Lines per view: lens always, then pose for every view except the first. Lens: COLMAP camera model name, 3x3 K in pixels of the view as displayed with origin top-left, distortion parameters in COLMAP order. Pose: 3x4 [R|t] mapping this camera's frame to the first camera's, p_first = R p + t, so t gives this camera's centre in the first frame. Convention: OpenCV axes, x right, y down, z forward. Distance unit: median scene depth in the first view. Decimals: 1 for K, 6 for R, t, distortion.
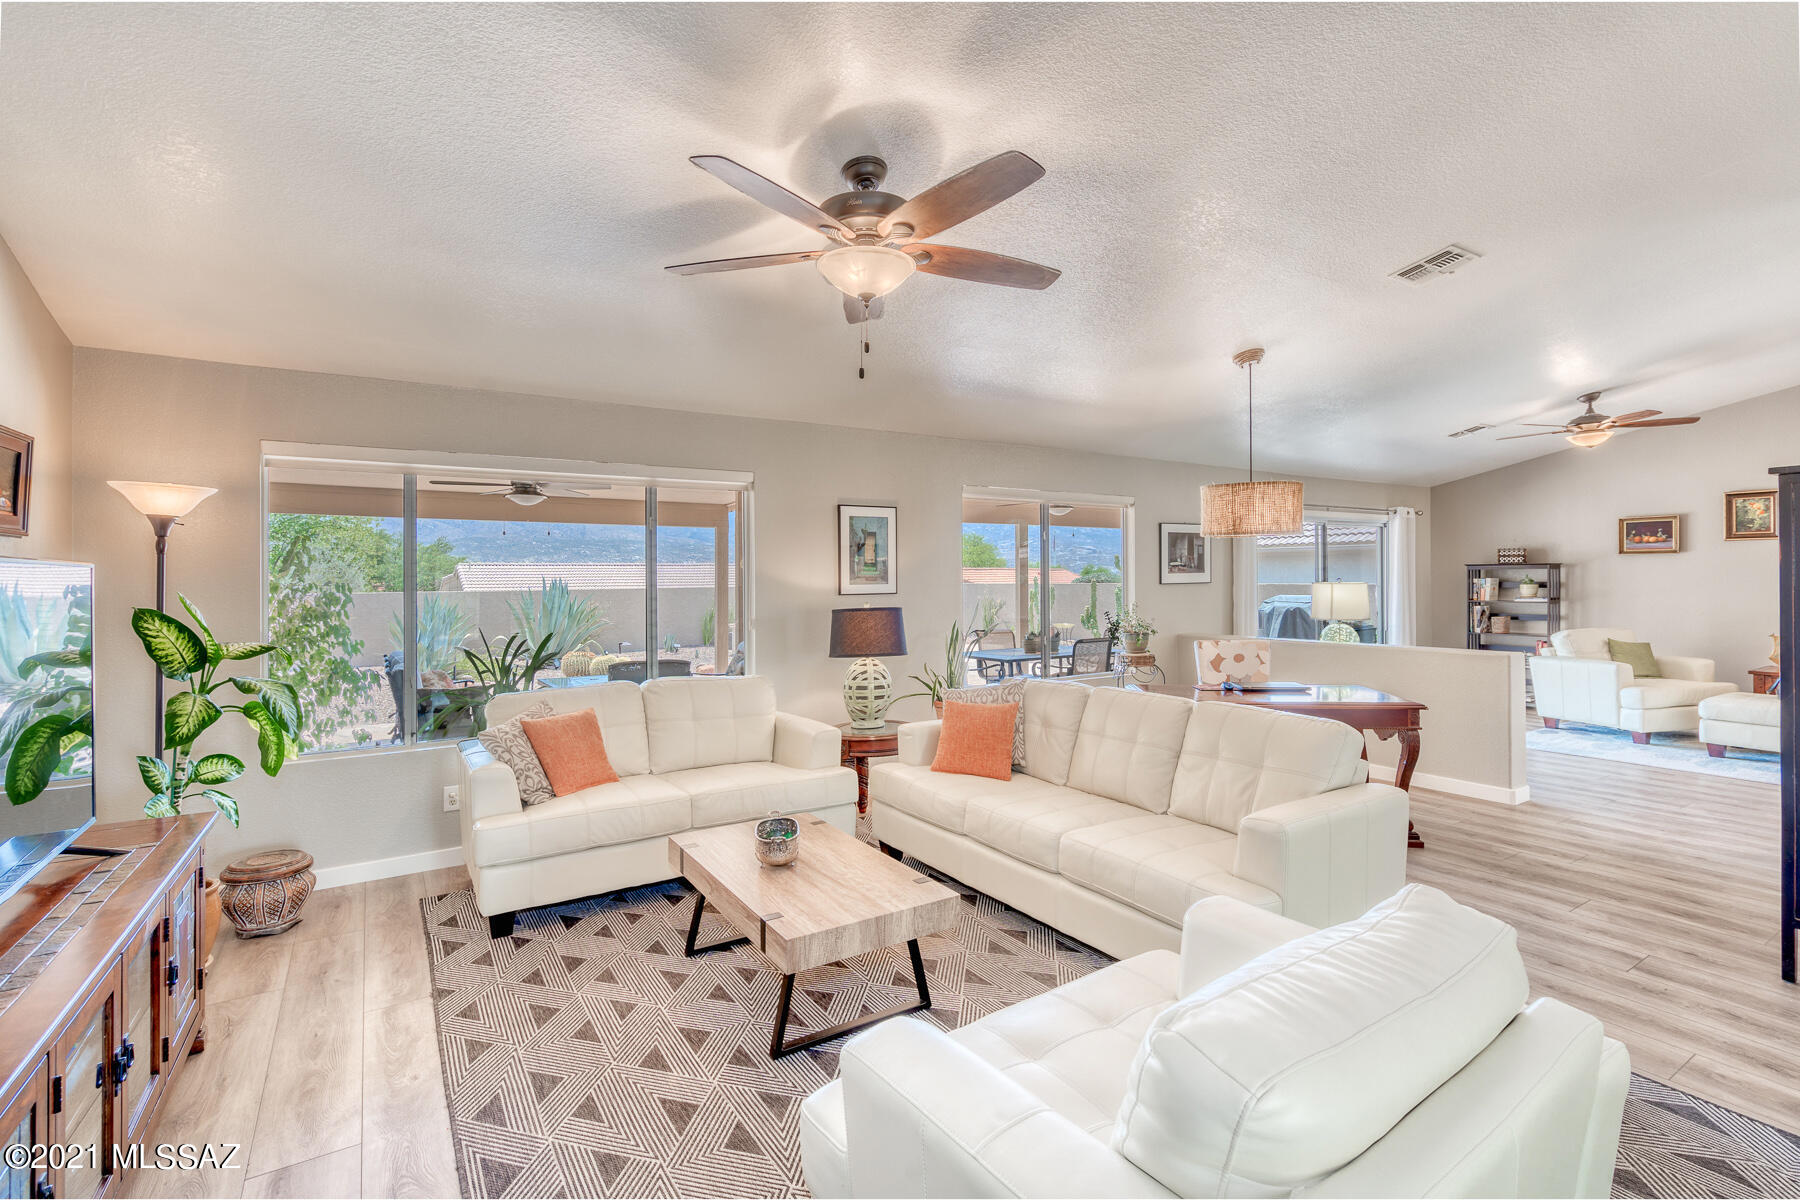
lens RADIAL K [[819.1, 0, 896.0], [0, 819.1, 572.5], [0, 0, 1]] dist [0.001226, -0.000098]
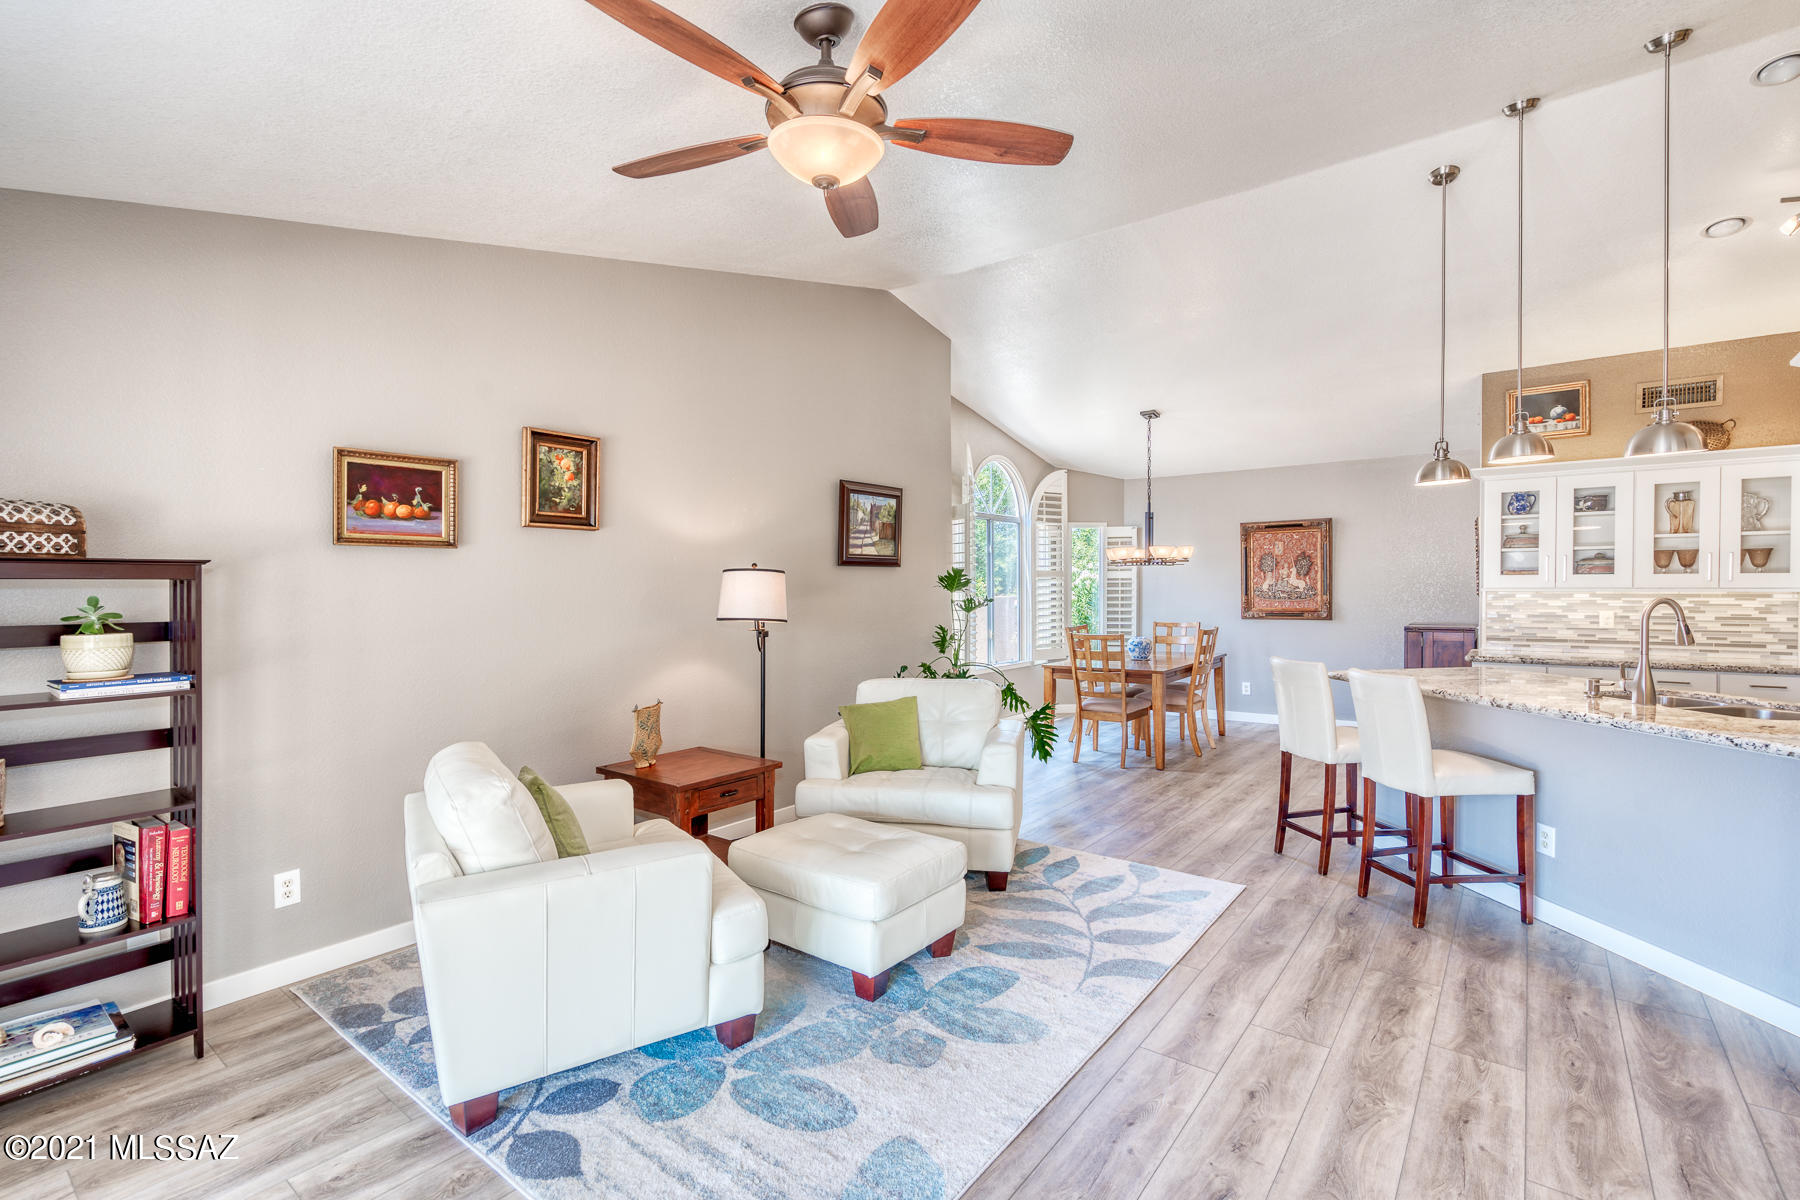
lens RADIAL K [[822.9, 0, 900.0], [0, 822.9, 600.0], [0, 0, 1]] dist [-0.013505, 0.000228]
pose [[-0.333575, -0.000989, 0.942723, 0.473406], [0.009159, 0.999949, 0.004290, 0.004701], [-0.942679, 0.010065, -0.333549, 0.940685]]
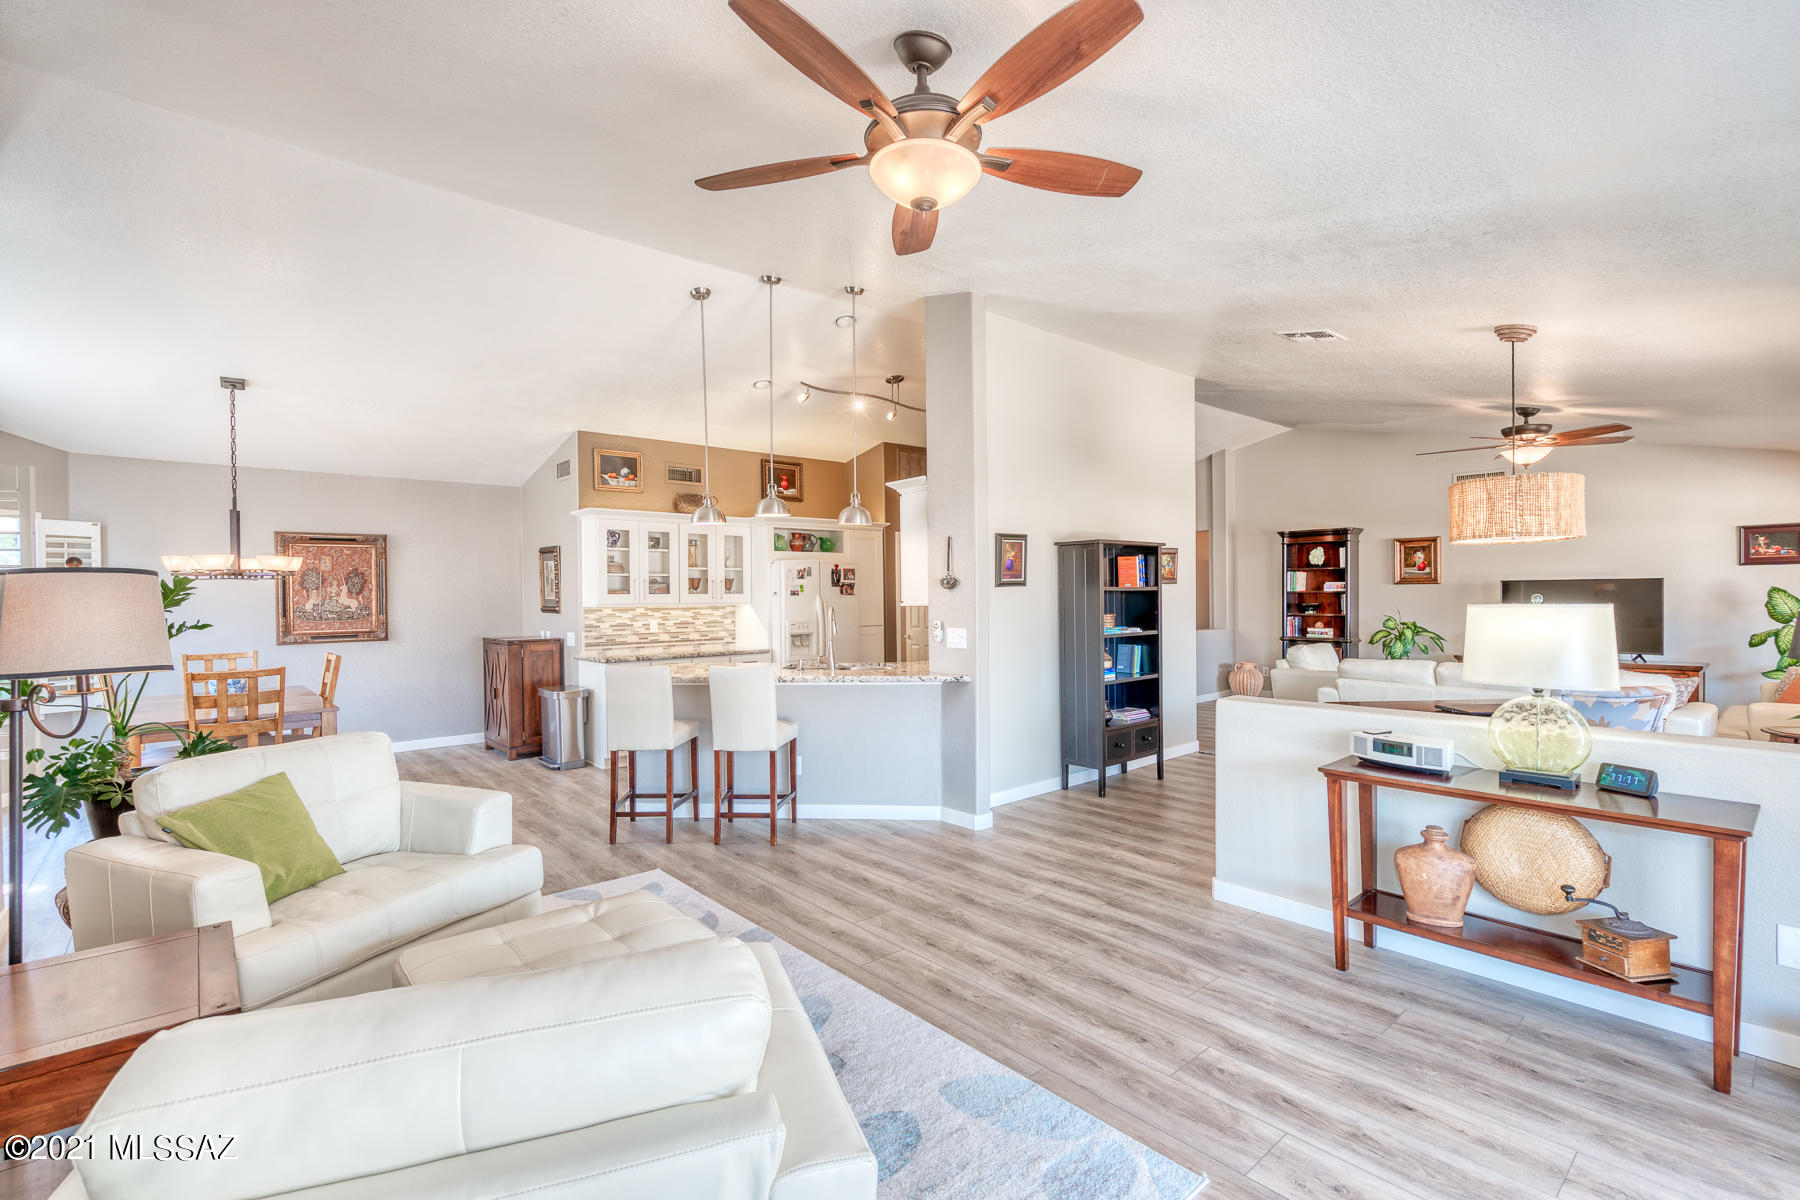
lens RADIAL K [[819.1, 0, 888.9], [0, 819.1, 610.9], [0, 0, 1]] dist [-0.003586, -0.000096]
pose [[-0.988047, 0.026937, -0.151781, 0.817548], [0.024483, 0.999538, 0.018013, 0.000383], [0.152196, 0.014082, -0.988250, 1.164214]]
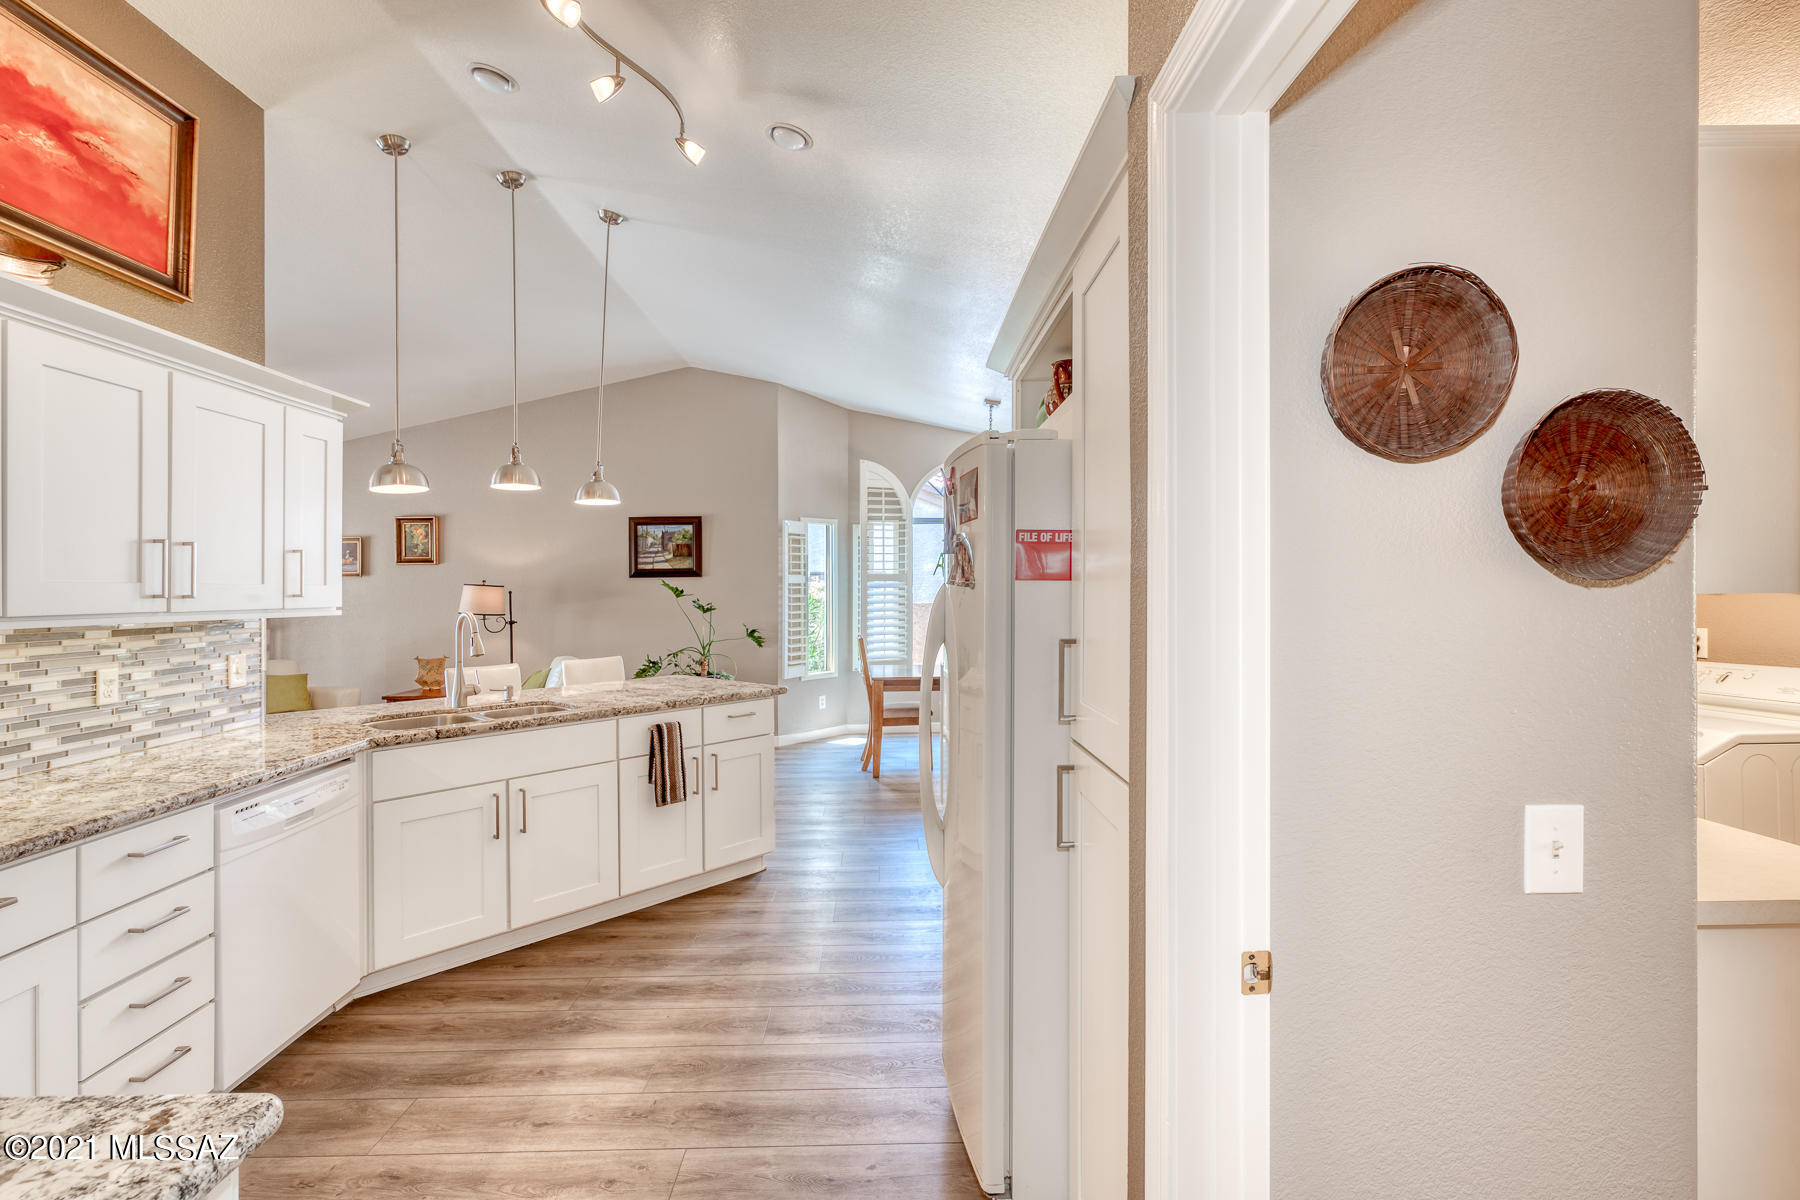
lens RADIAL K [[843.2, 0, 877.9], [0, 843.2, 597.2], [0, 0, 1]] dist [0.000158, -0.000093]
pose [[0.539379, -0.003154, 0.842057, 0.456860], [0.002724, 0.999994, 0.002000, 0.000207], [-0.842059, 0.001215, 0.539385, -0.044724]]
